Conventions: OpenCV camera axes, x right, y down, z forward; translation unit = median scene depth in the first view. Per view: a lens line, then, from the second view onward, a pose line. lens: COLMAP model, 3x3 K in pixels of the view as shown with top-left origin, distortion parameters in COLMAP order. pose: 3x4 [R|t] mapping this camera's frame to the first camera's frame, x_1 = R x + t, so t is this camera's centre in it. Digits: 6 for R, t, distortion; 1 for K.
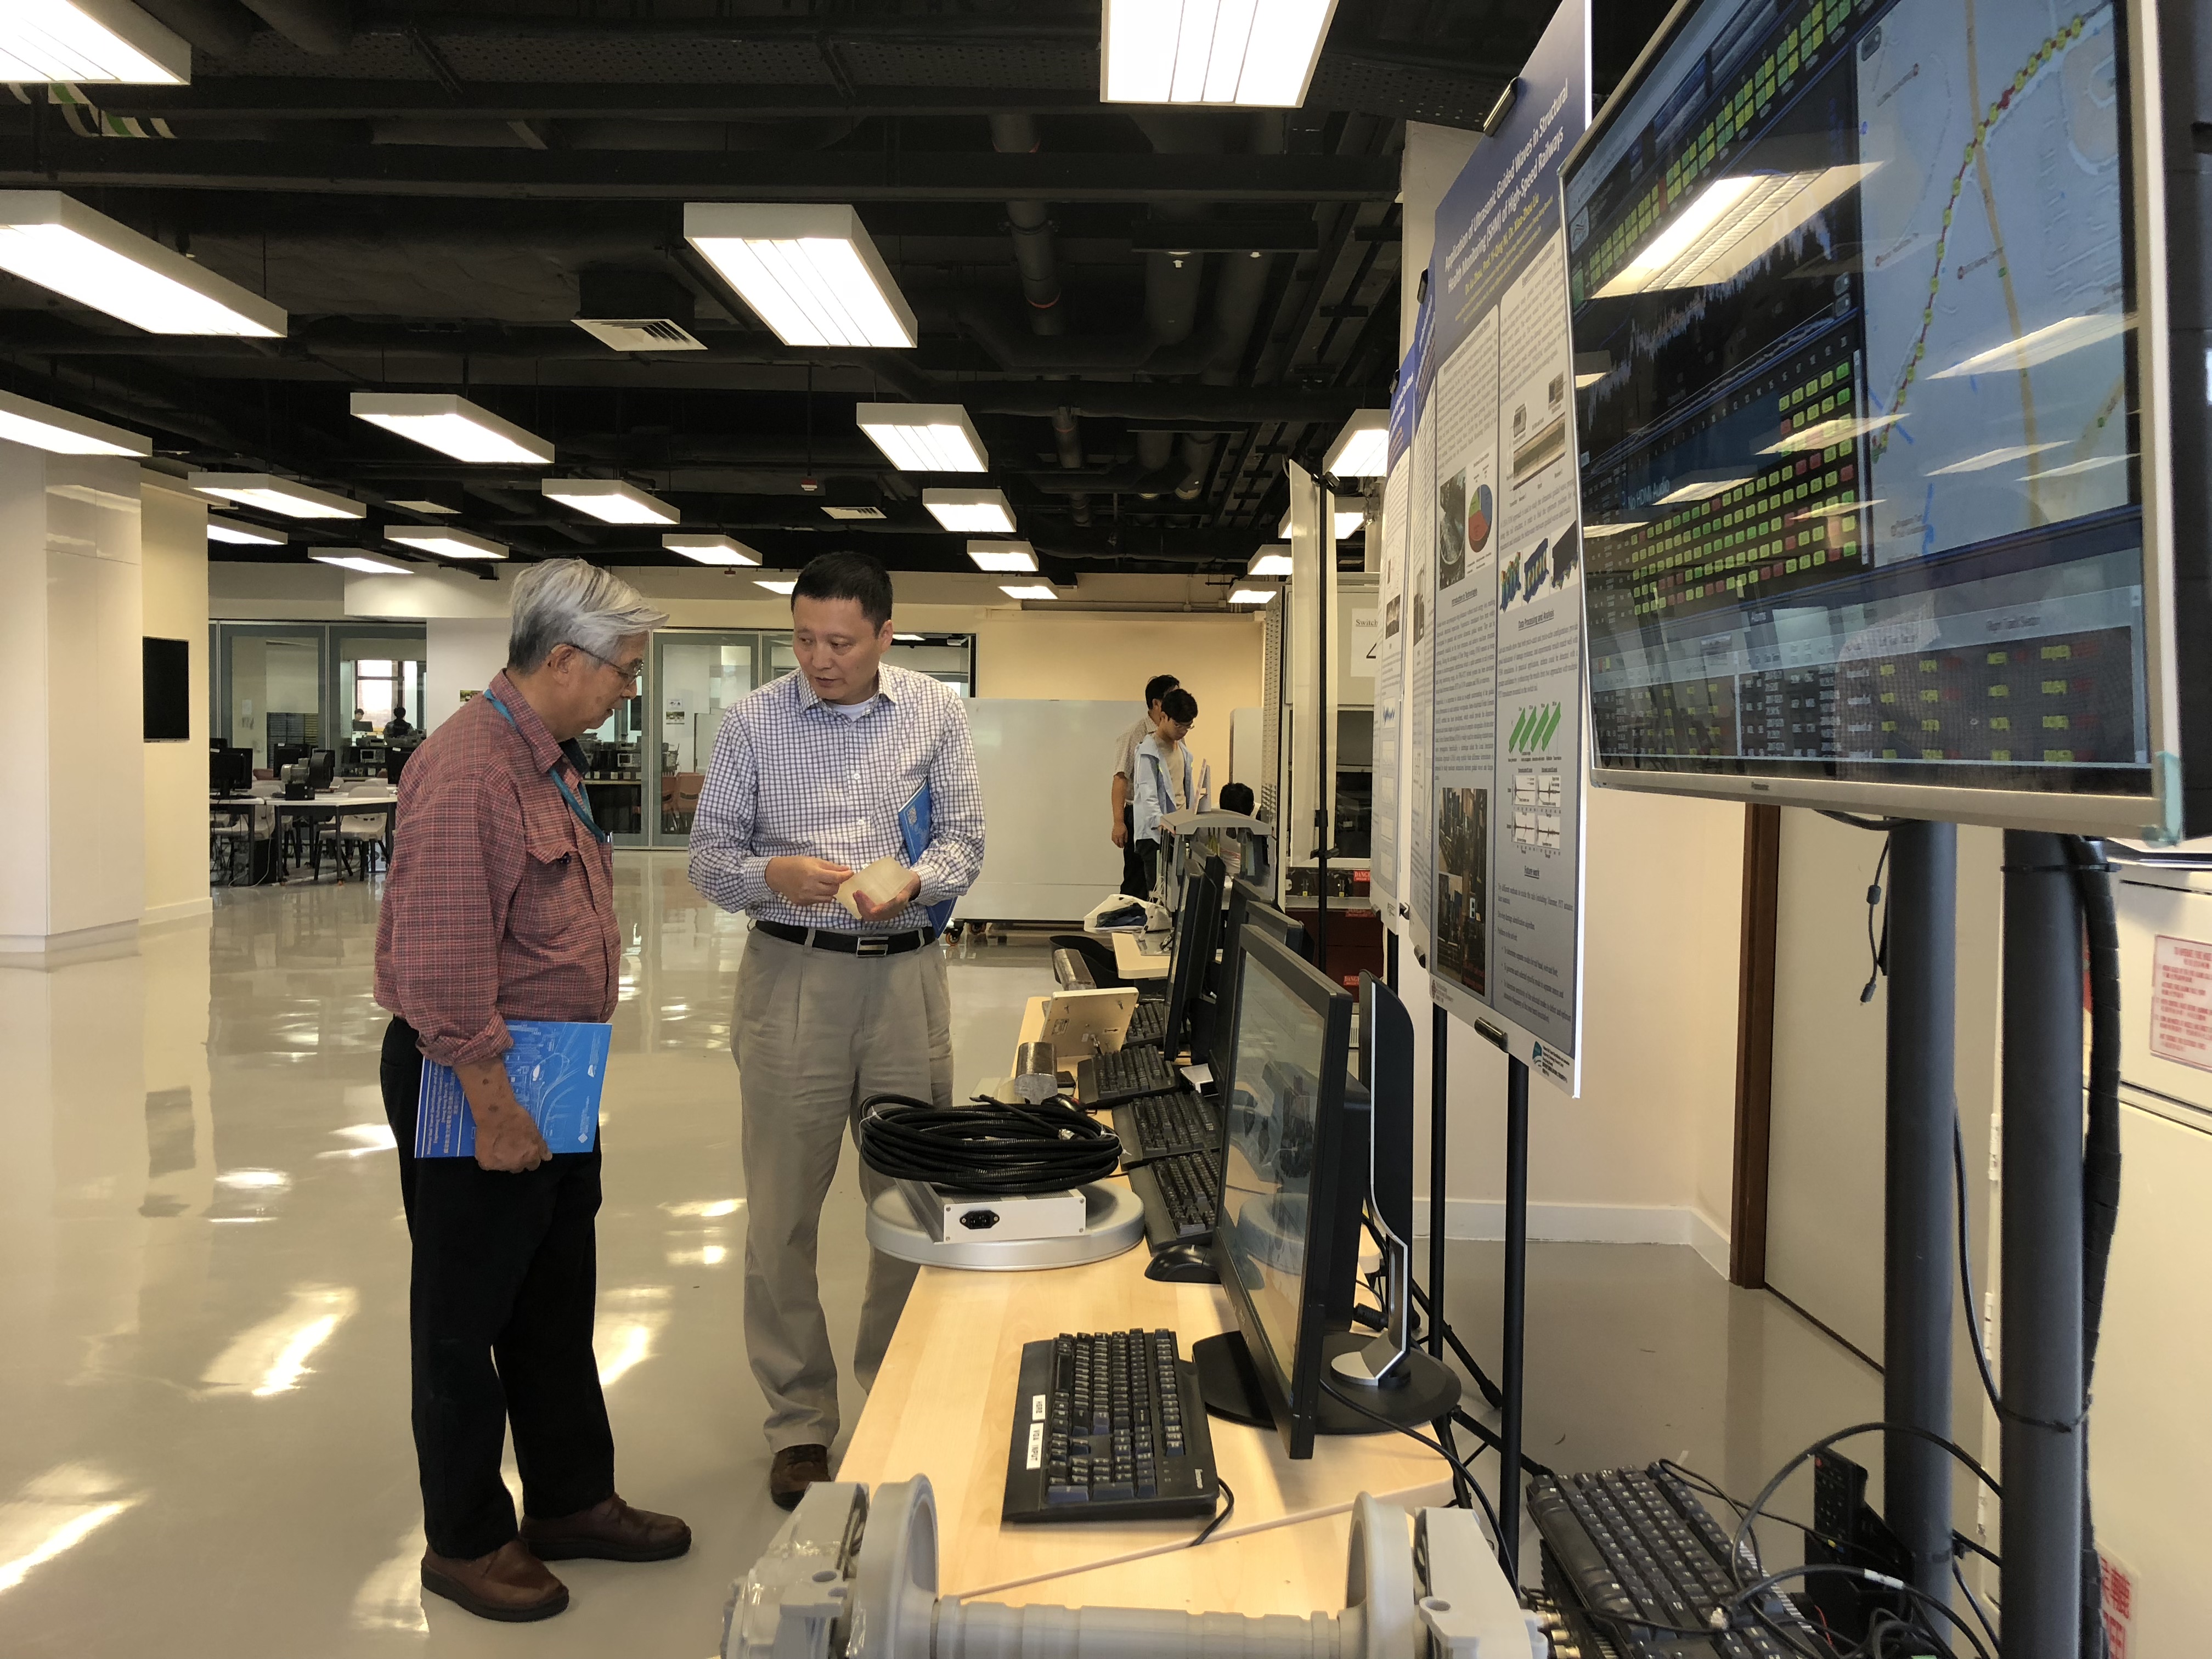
lens RADIAL K [[1807.0, 0, 1115.6], [0, 1807.0, 815.4], [0, 0, 1]] dist [0.048724, -0.062795]
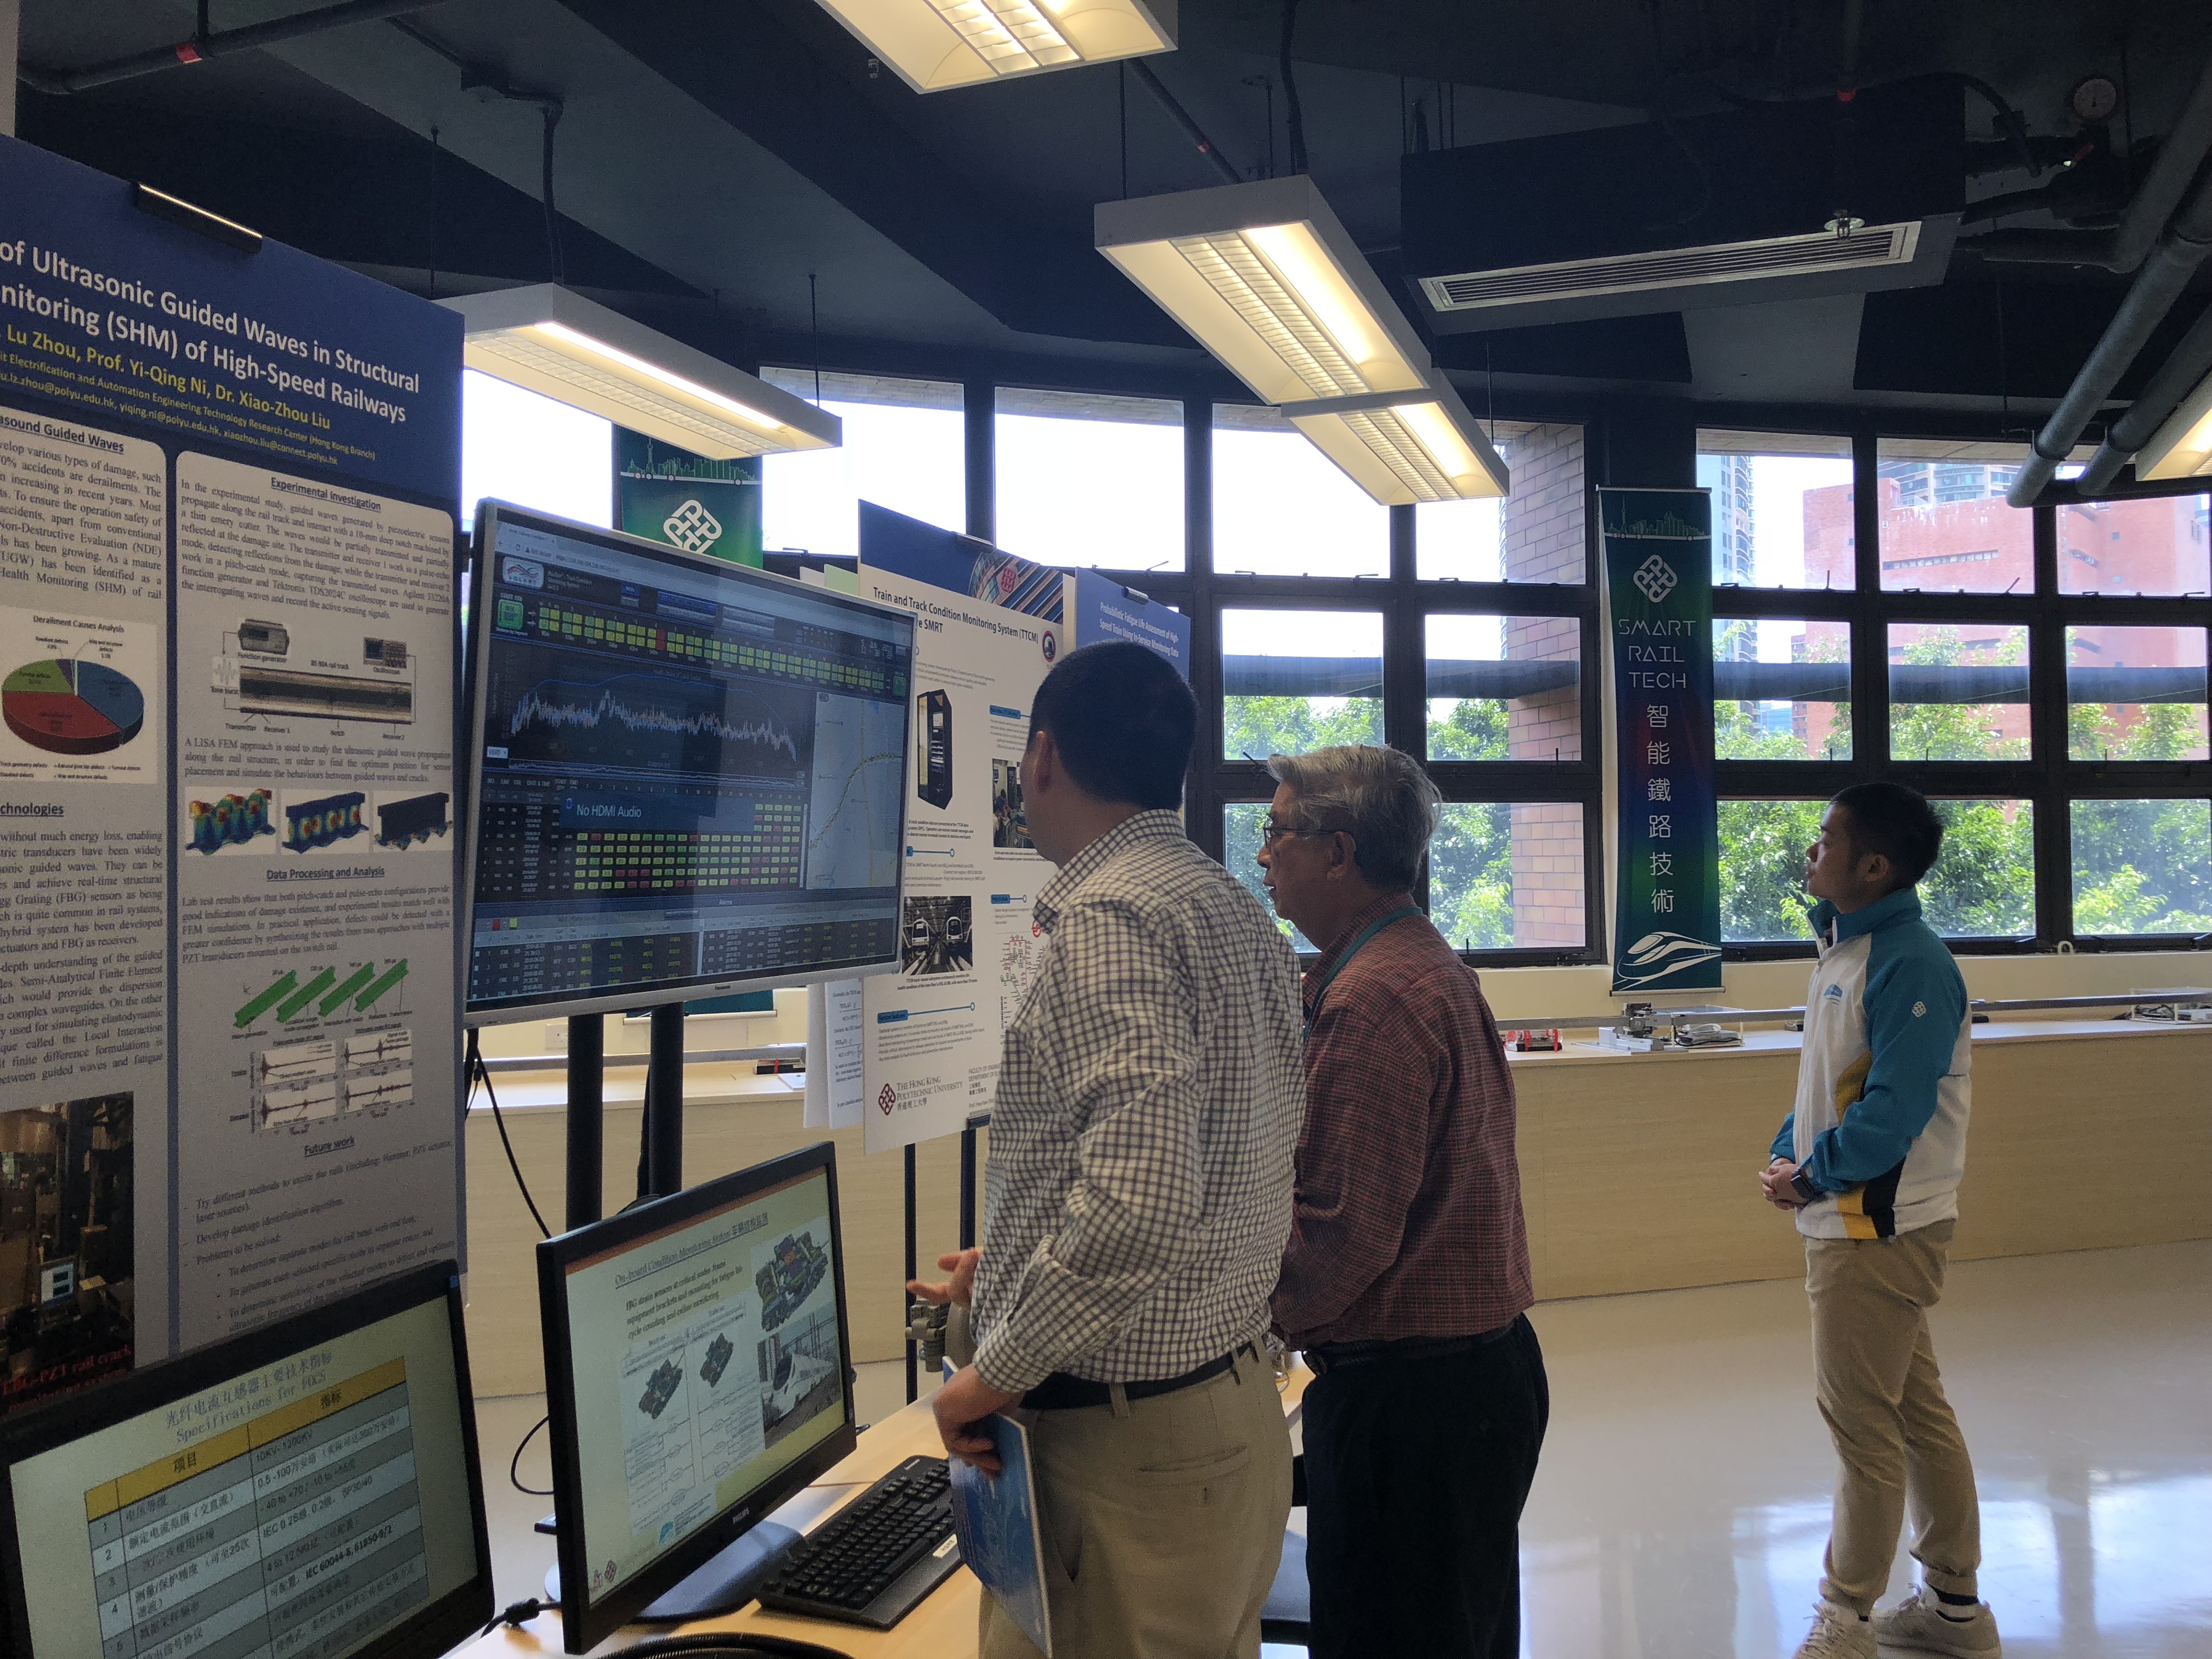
lens RADIAL K [[1809.8, 0, 1161.7], [0, 1809.8, 834.2], [0, 0, 1]] dist [0.161418, -0.270770]
pose [[-0.947314, -0.002007, 0.320301, -0.193060], [0.007176, 0.999596, 0.027487, -0.061238], [-0.320227, 0.028337, -0.946917, 0.712765]]
